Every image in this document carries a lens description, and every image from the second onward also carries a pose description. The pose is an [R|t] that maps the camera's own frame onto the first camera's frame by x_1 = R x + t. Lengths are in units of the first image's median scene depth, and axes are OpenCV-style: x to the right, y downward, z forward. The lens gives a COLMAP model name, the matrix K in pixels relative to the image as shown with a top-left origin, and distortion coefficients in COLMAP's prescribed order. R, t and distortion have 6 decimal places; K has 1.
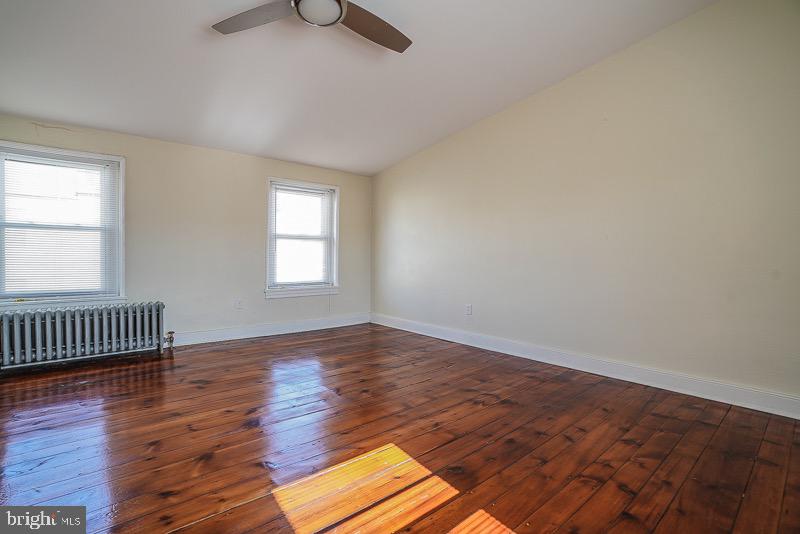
lens RADIAL K [[368.2, 0, 399.0], [0, 368.2, 263.2], [0, 0, 1]] dist [-0.059010, 0.023081]
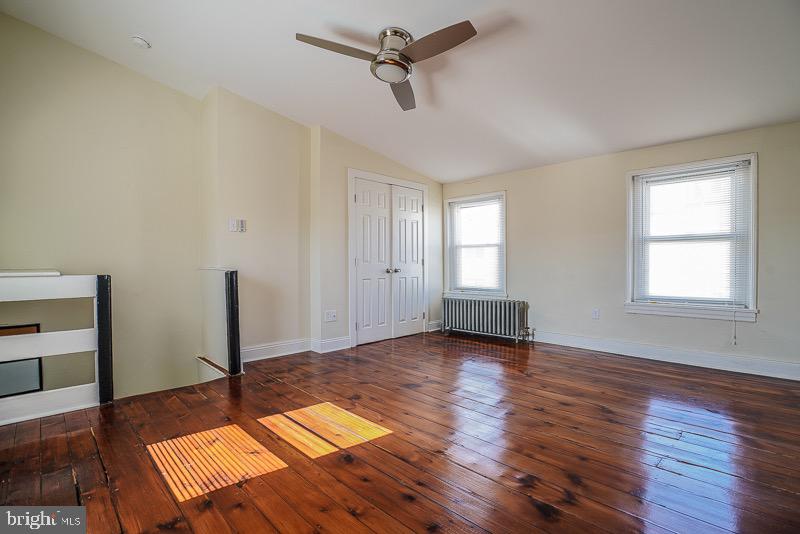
lens RADIAL K [[372.7, 0, 398.5], [0, 372.7, 268.3], [0, 0, 1]] dist [-0.055838, 0.023461]
pose [[0.089308, 0.003531, -0.995998, 0.549856], [-0.015543, 0.999877, 0.002151, -0.002291], [0.995883, 0.015289, 0.089352, 0.454928]]
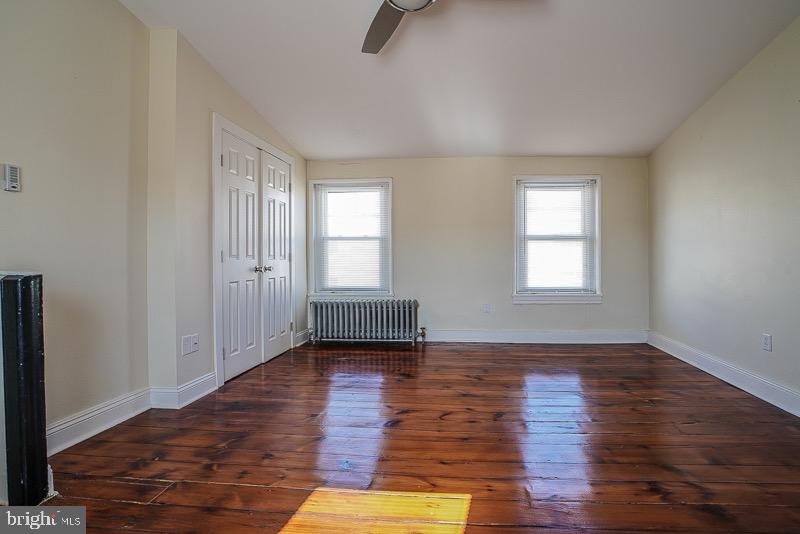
lens RADIAL K [[389.1, 0, 450.4], [0, 389.1, 259.8], [0, 0, 1]] dist [-0.065614, 0.027767]
pose [[0.724405, -0.007975, -0.689328, 0.261500], [-0.004505, 0.999857, -0.016302, -0.000590], [0.689359, 0.014915, 0.724266, 0.181907]]
